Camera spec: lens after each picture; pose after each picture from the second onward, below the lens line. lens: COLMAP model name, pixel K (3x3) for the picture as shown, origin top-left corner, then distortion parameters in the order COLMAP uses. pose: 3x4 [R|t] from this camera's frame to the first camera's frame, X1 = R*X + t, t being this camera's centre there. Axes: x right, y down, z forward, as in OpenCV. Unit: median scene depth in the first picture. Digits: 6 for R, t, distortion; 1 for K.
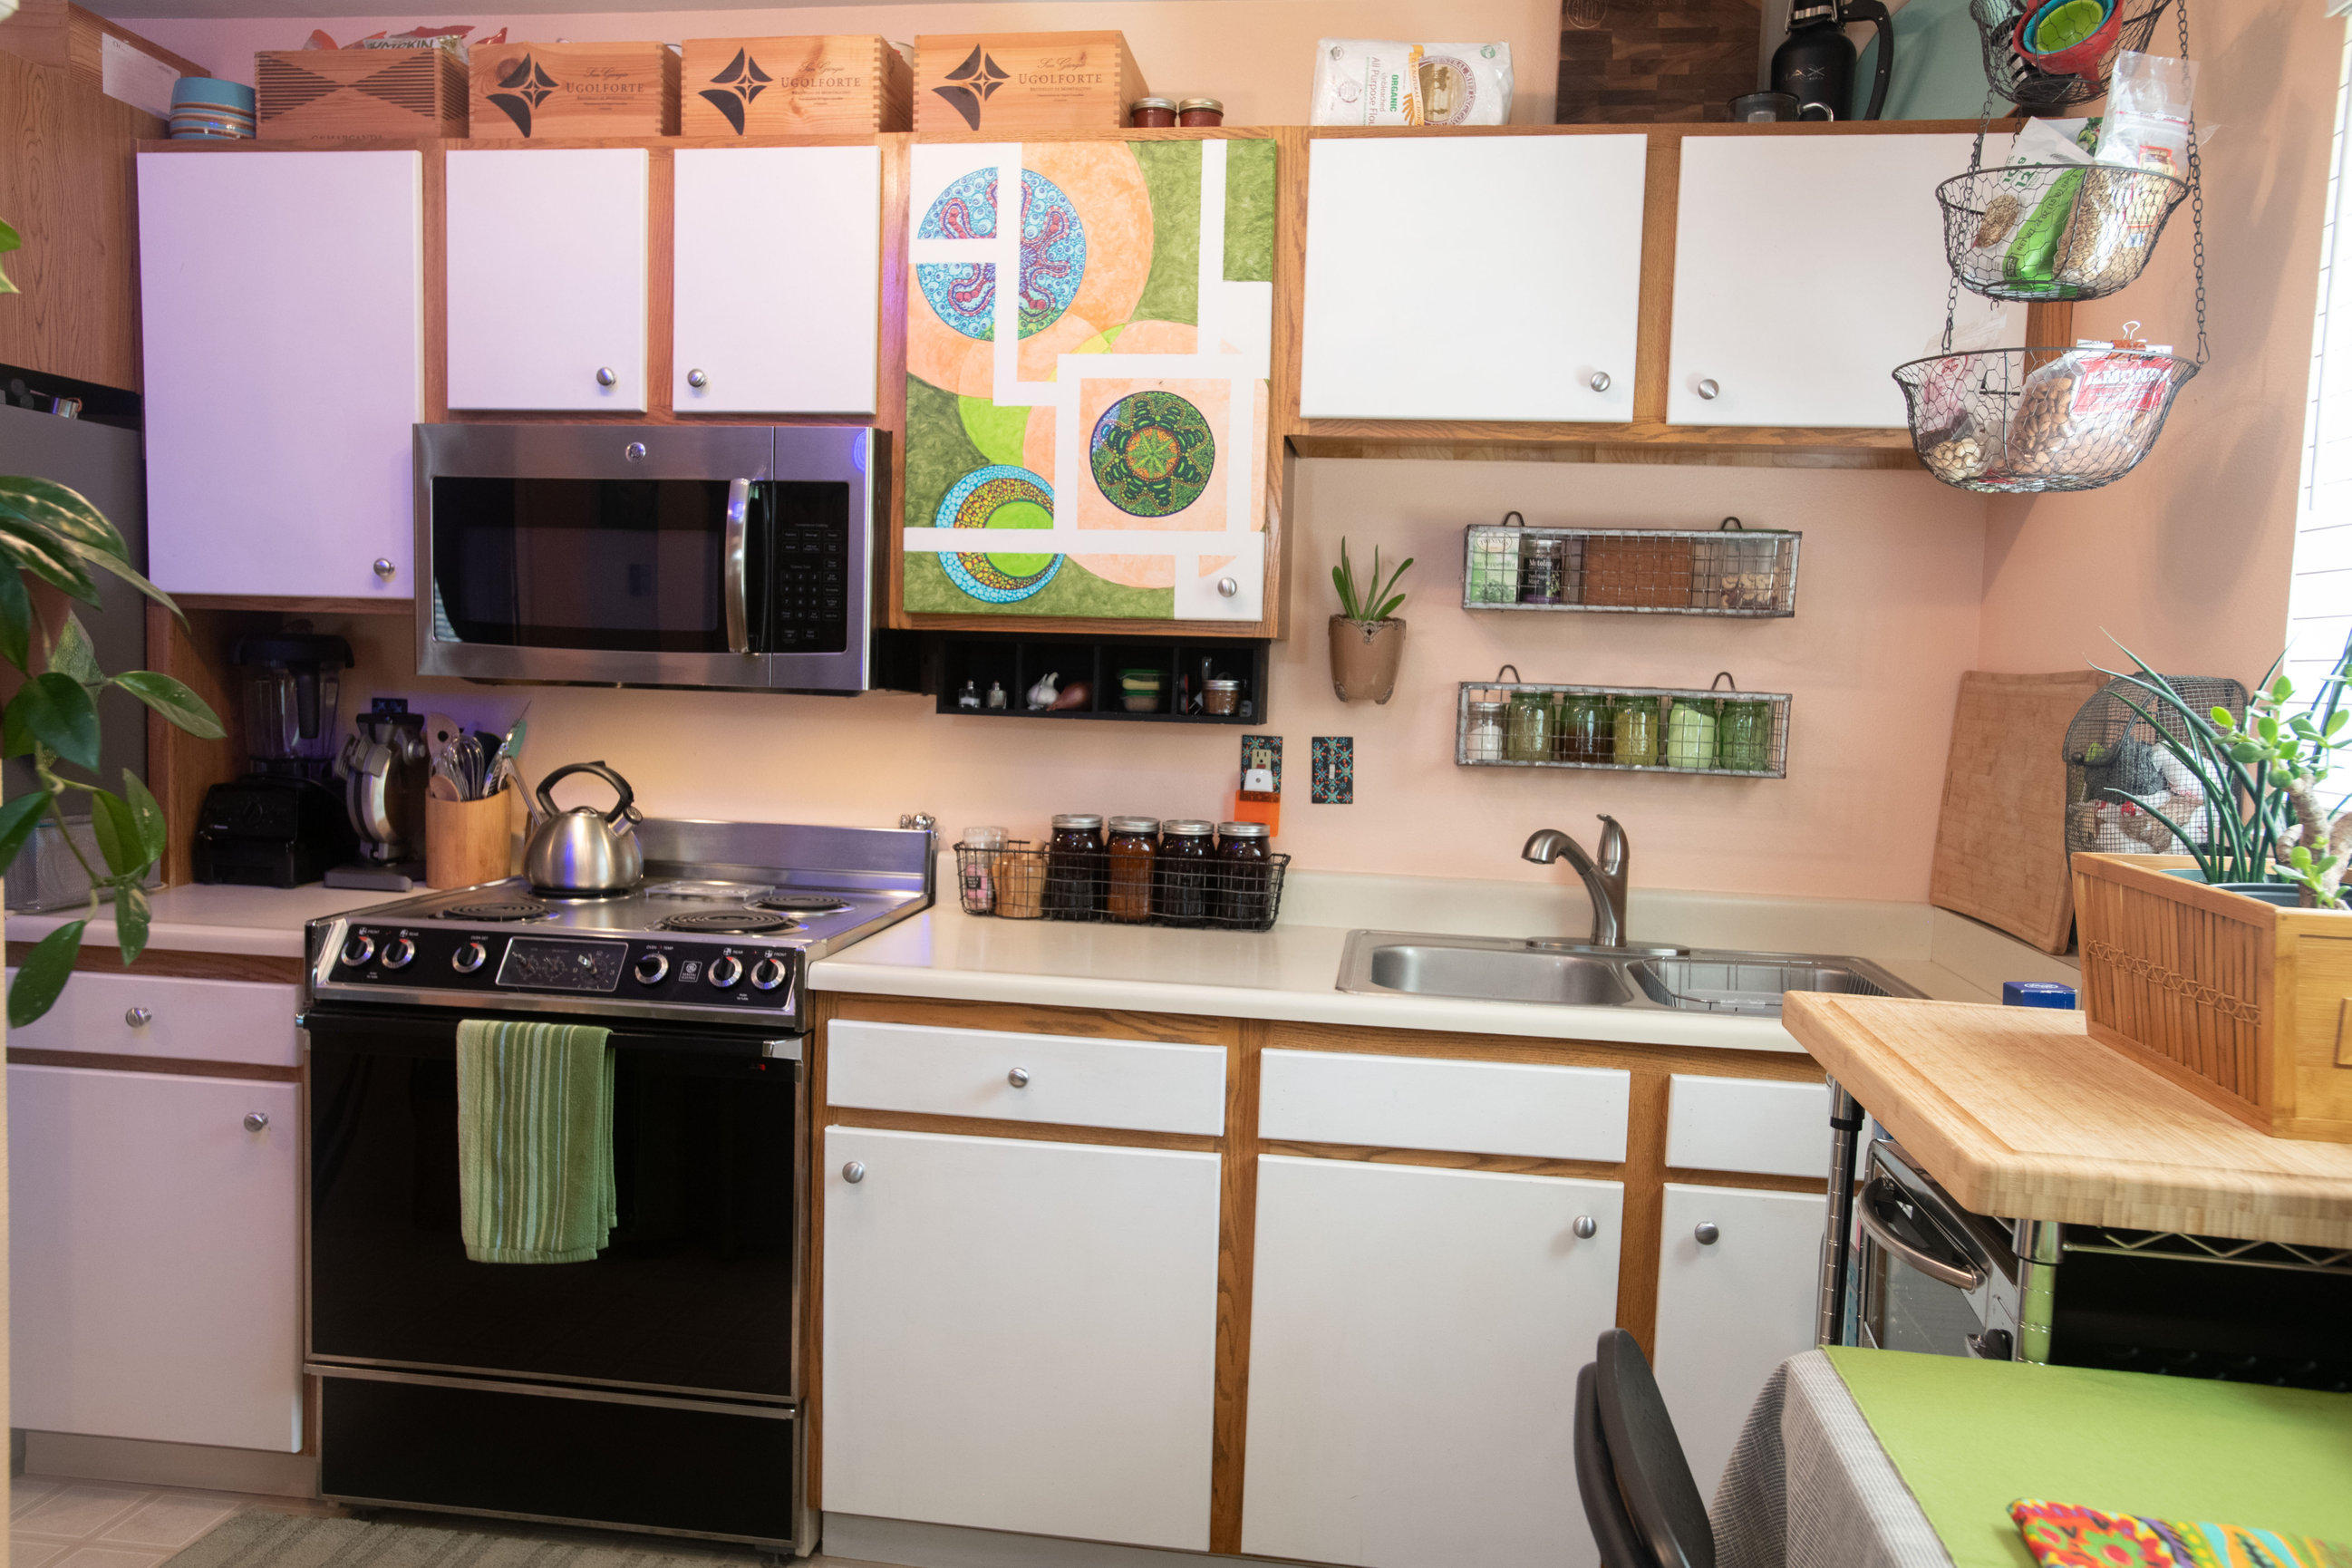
lens RADIAL K [[1679.4, 0, 1174.2], [0, 1679.4, 775.3], [0, 0, 1]] dist [-0.066538, 0.139636]
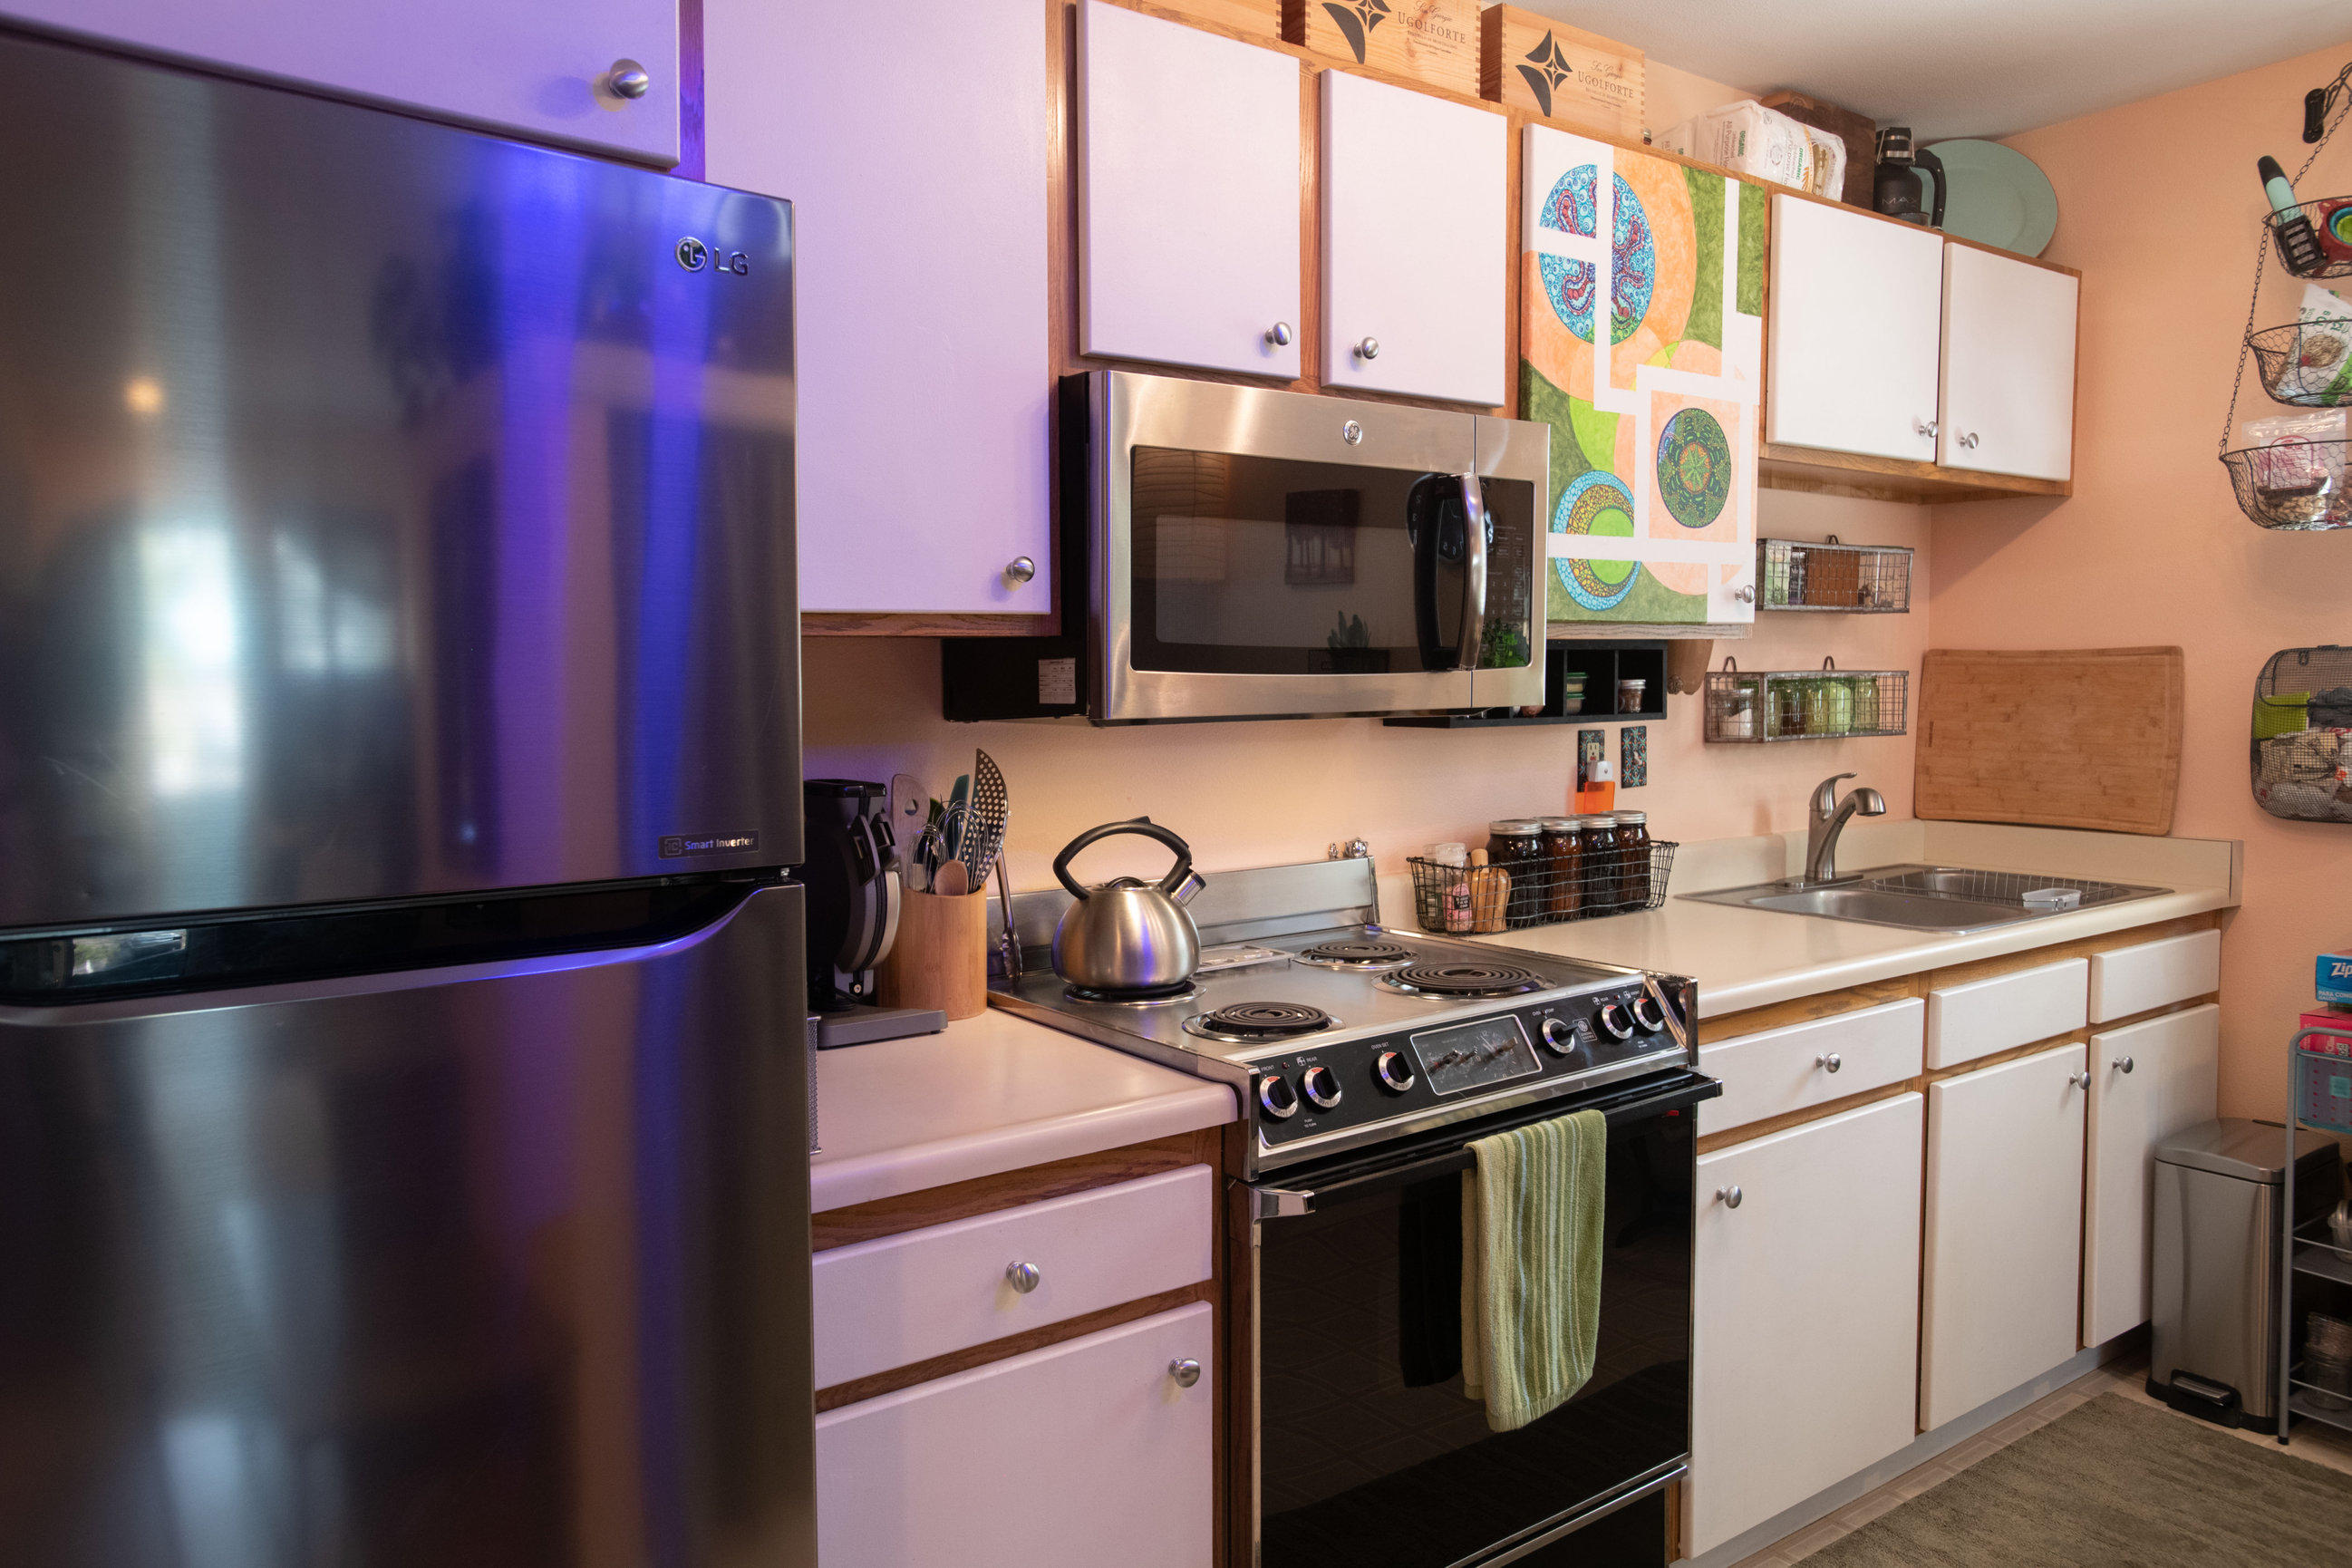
lens RADIAL K [[1679.4, 0, 1174.2], [0, 1679.4, 775.3], [0, 0, 1]] dist [-0.066538, 0.139636]
pose [[0.700815, -0.084322, 0.708342, -0.998586], [0.078379, 0.996079, 0.041029, -0.067231], [-0.709024, 0.026766, 0.704676, 0.493387]]
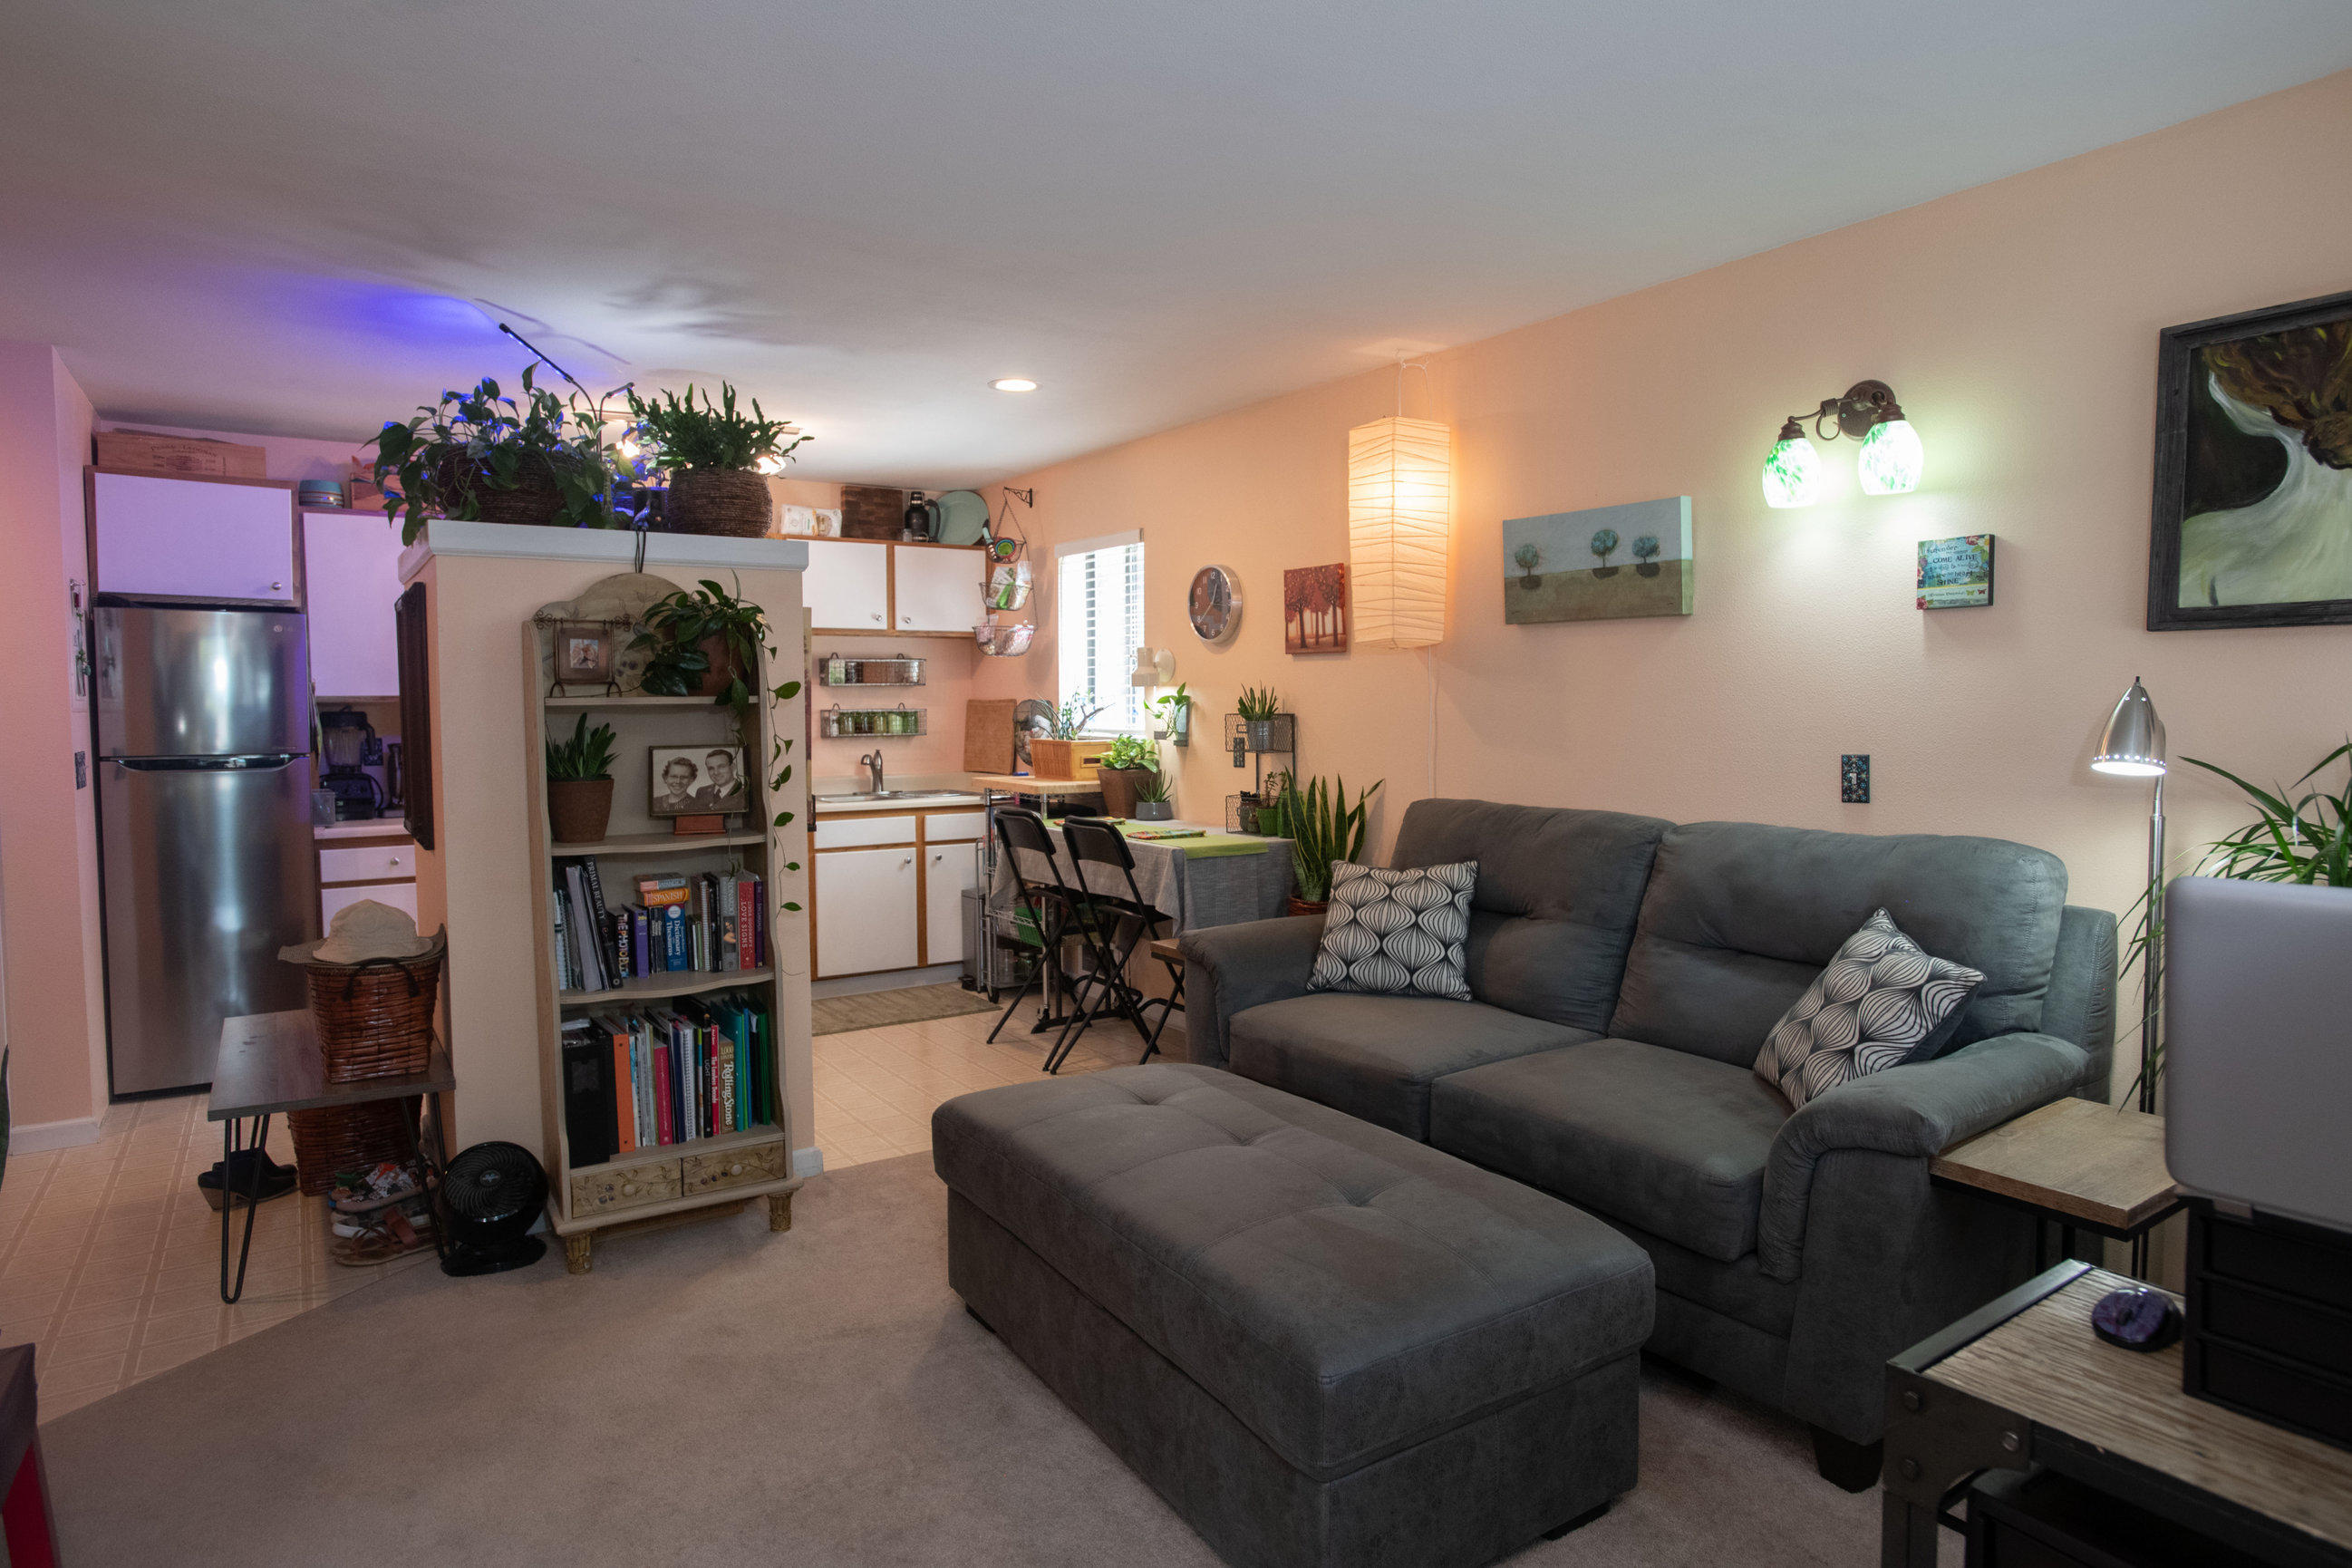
lens RADIAL K [[1329.7, 0, 1178.7], [0, 1329.7, 728.9], [0, 0, 1]] dist [-0.001015, -0.000014]
pose [[0.735895, -0.054206, 0.674922, -1.045013], [0.079180, 0.996841, -0.006273, 0.046893], [-0.672450, 0.058057, 0.737862, -1.272631]]
